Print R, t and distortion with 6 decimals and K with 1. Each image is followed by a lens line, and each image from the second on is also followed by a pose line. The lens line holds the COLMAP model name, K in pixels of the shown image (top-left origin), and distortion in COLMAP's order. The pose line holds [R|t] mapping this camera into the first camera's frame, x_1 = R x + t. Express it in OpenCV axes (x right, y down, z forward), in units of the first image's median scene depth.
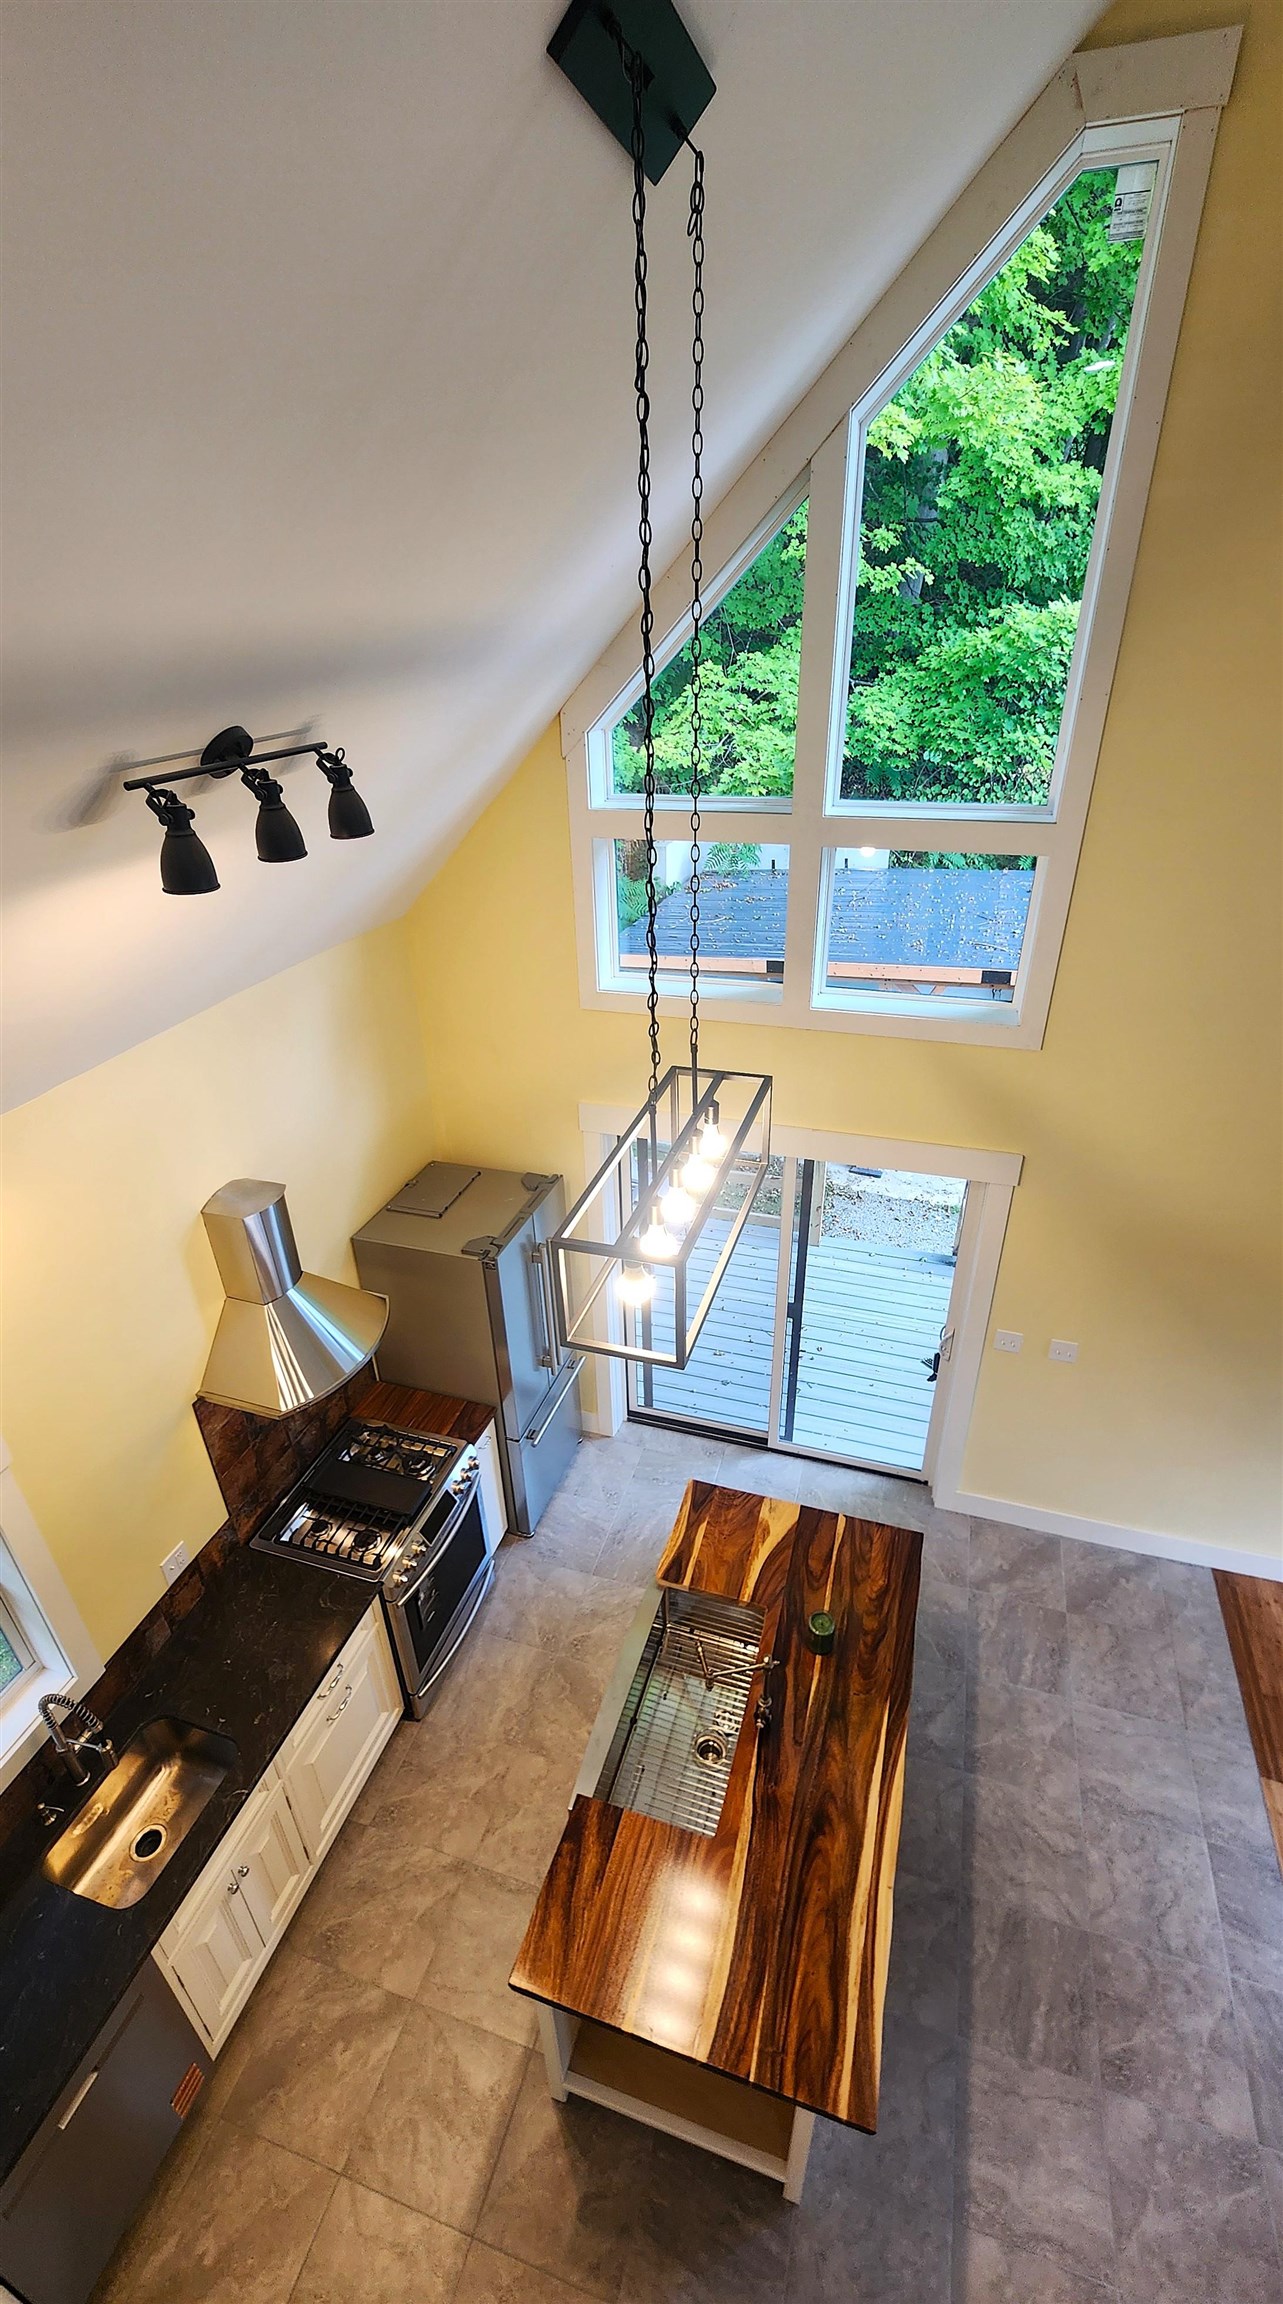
lens RADIAL K [[961.6, 0, 644.1], [0, 961.6, 1171.3], [0, 0, 1]] dist [-0.001910, 0.000741]
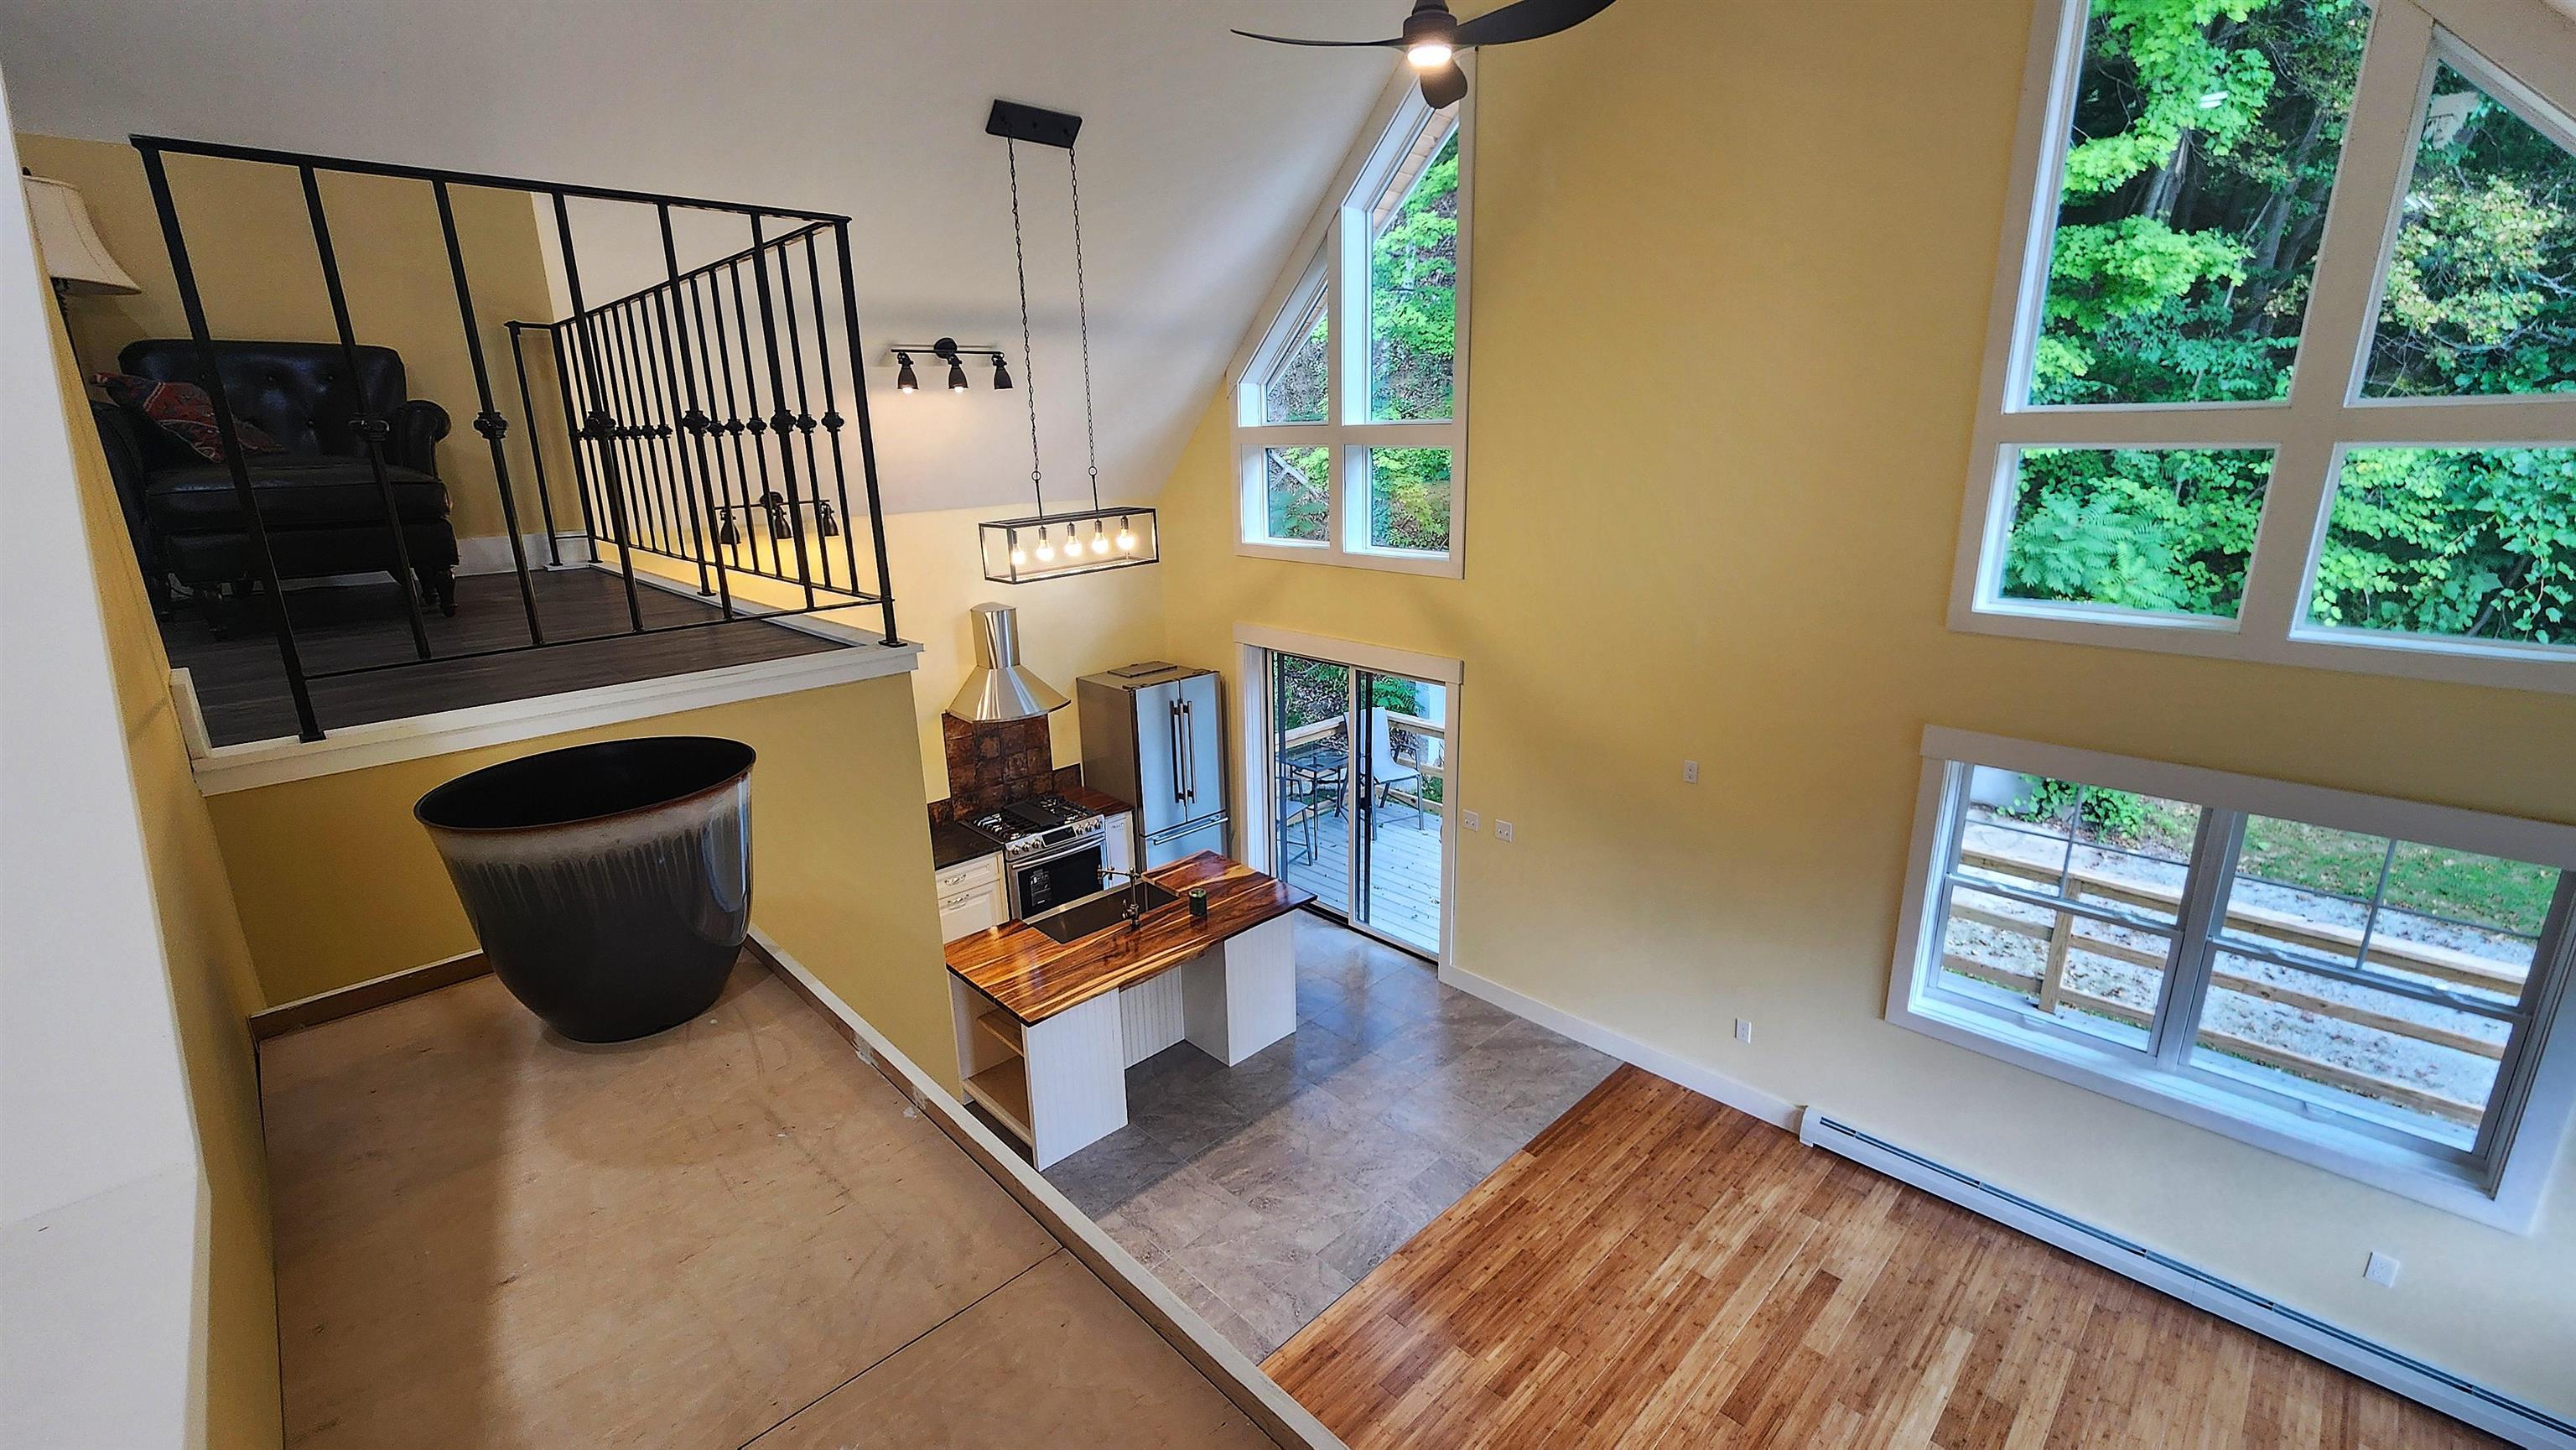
lens RADIAL K [[1058.4, 0, 1292.2], [0, 1058.4, 730.5], [0, 0, 1]] dist [-0.003772, 0.001276]
pose [[0.884517, 0.131673, -0.447540, 0.988379], [-0.227832, 0.959078, -0.168113, 0.445828], [0.407090, 0.250663, 0.878320, -0.466983]]
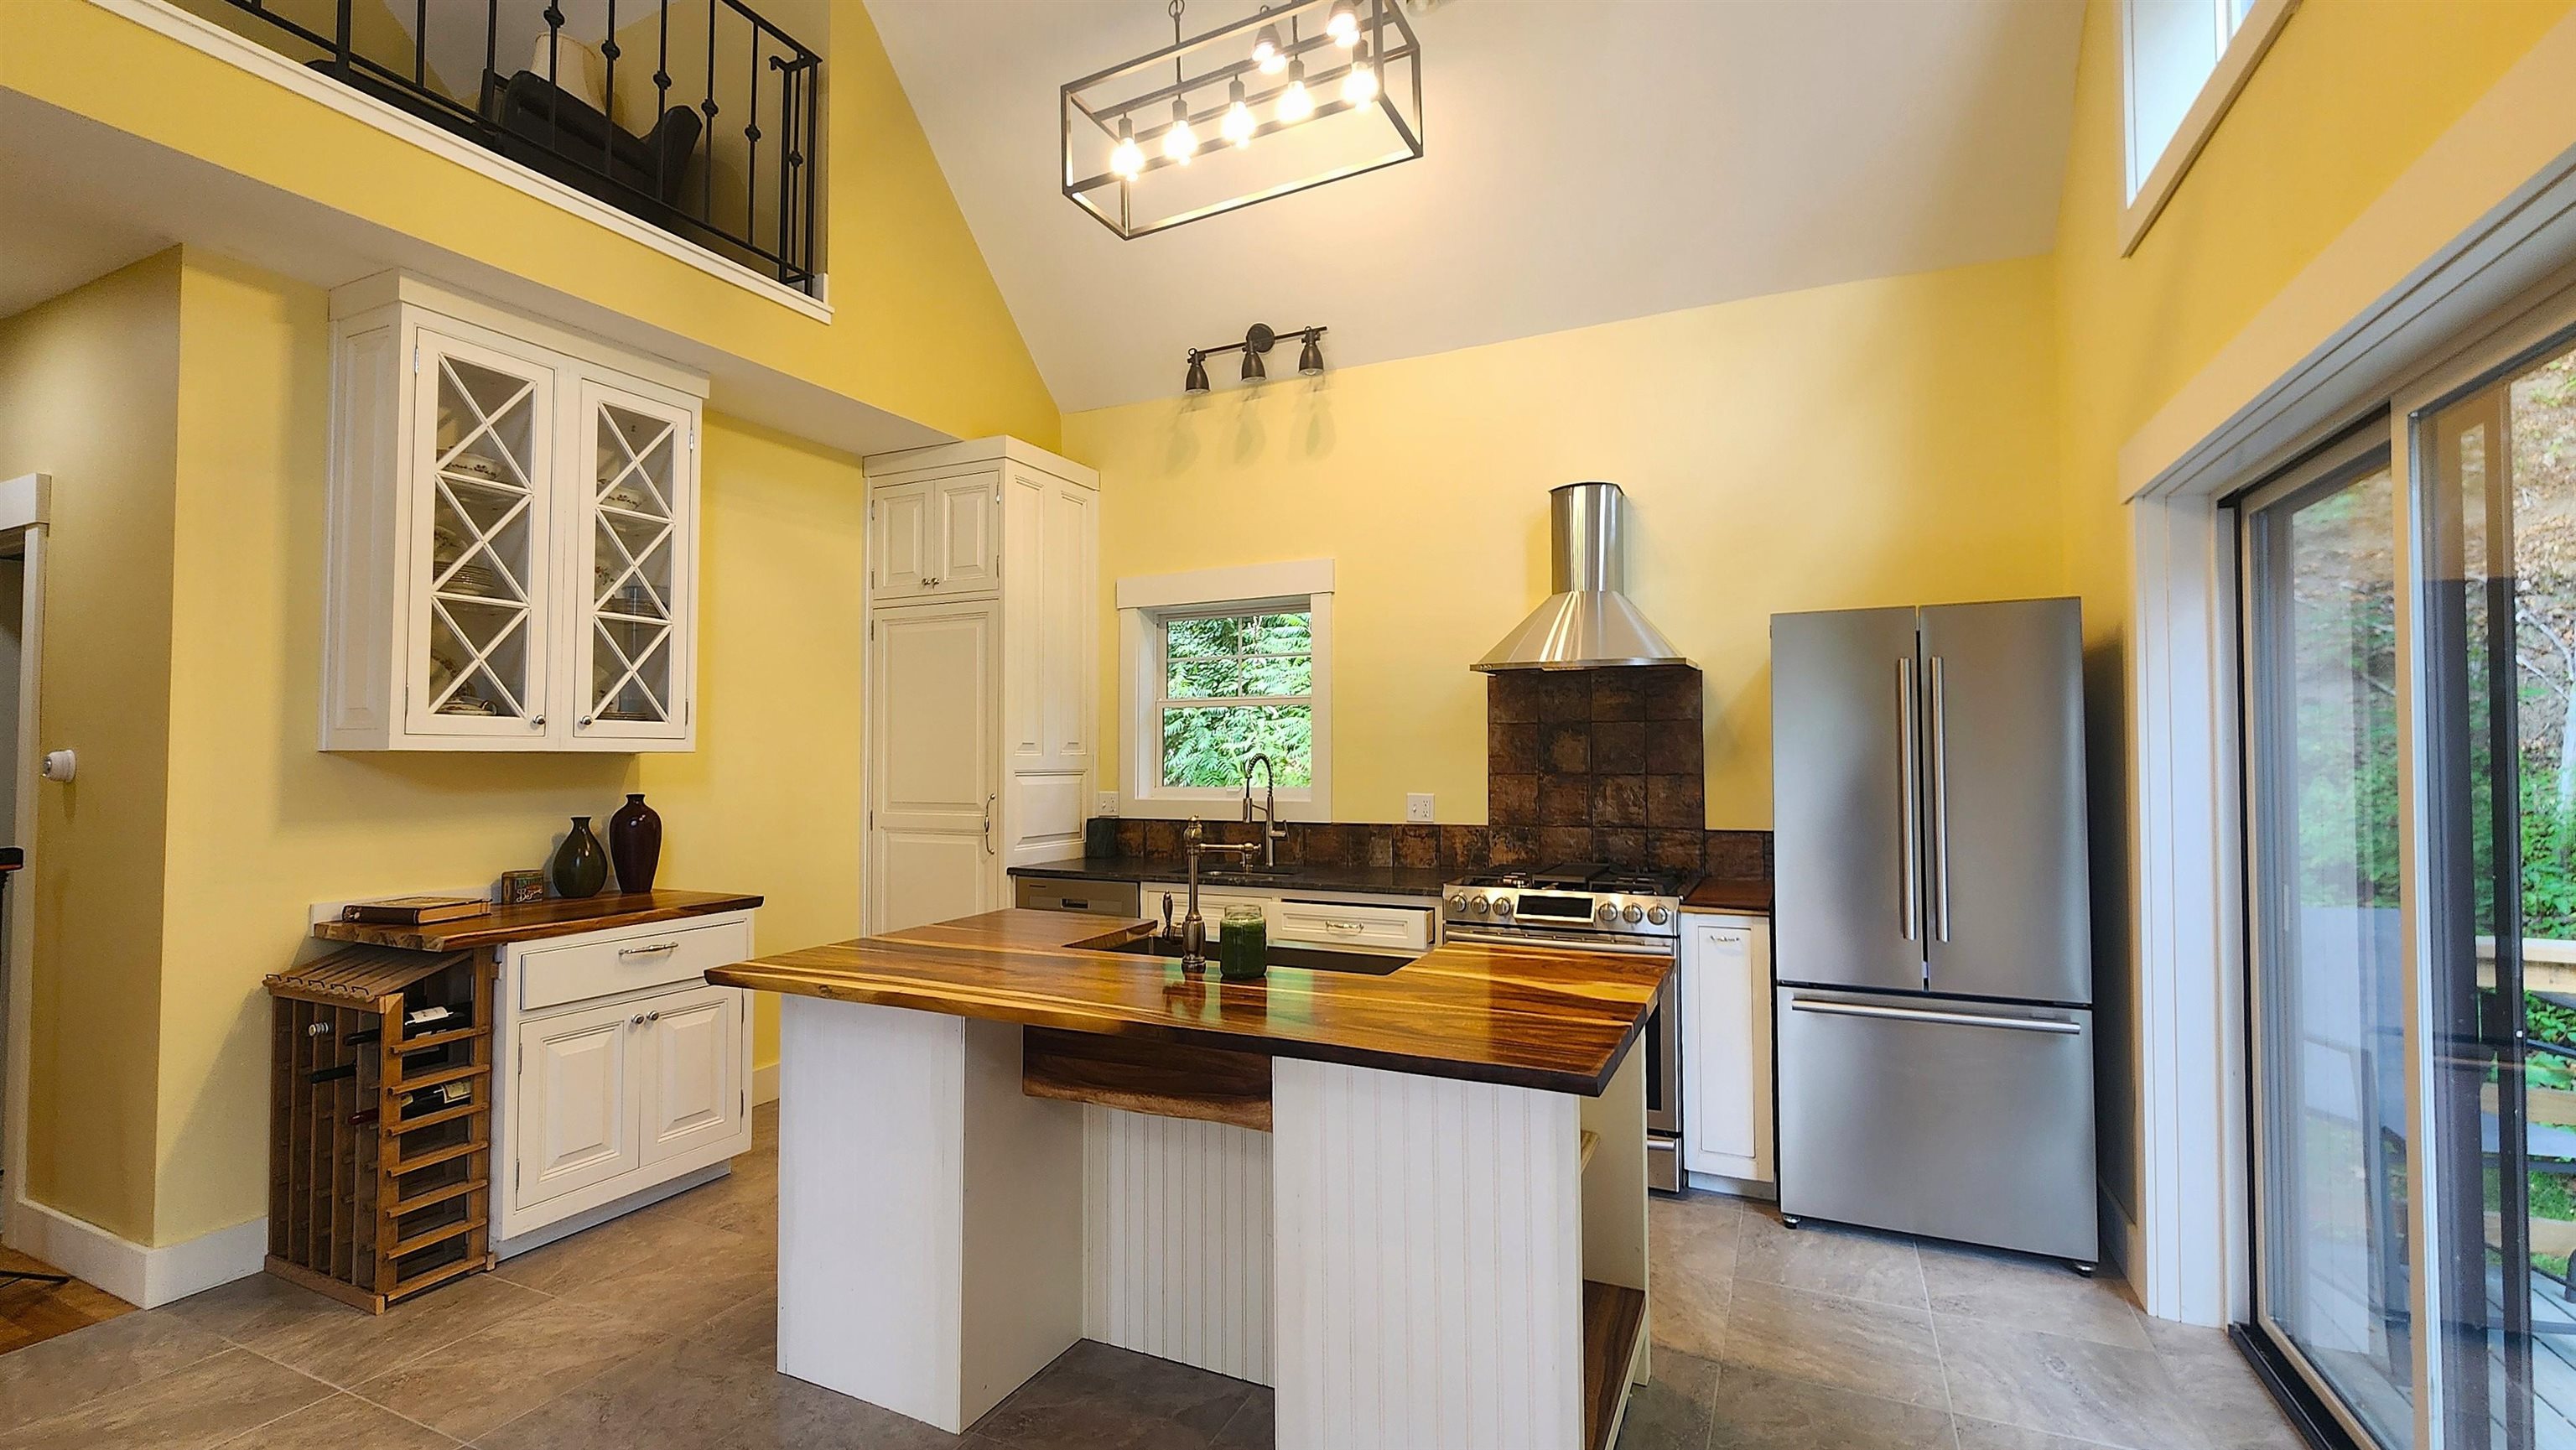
lens RADIAL K [[1058.4, 0, 1291.1], [0, 1058.4, 739.3], [0, 0, 1]] dist [-0.003772, 0.001276]
pose [[-0.140231, 0.003967, -0.990111, 0.714263], [-0.479548, 0.874604, 0.071423, 0.317305], [0.866238, 0.484822, -0.120744, 0.960174]]
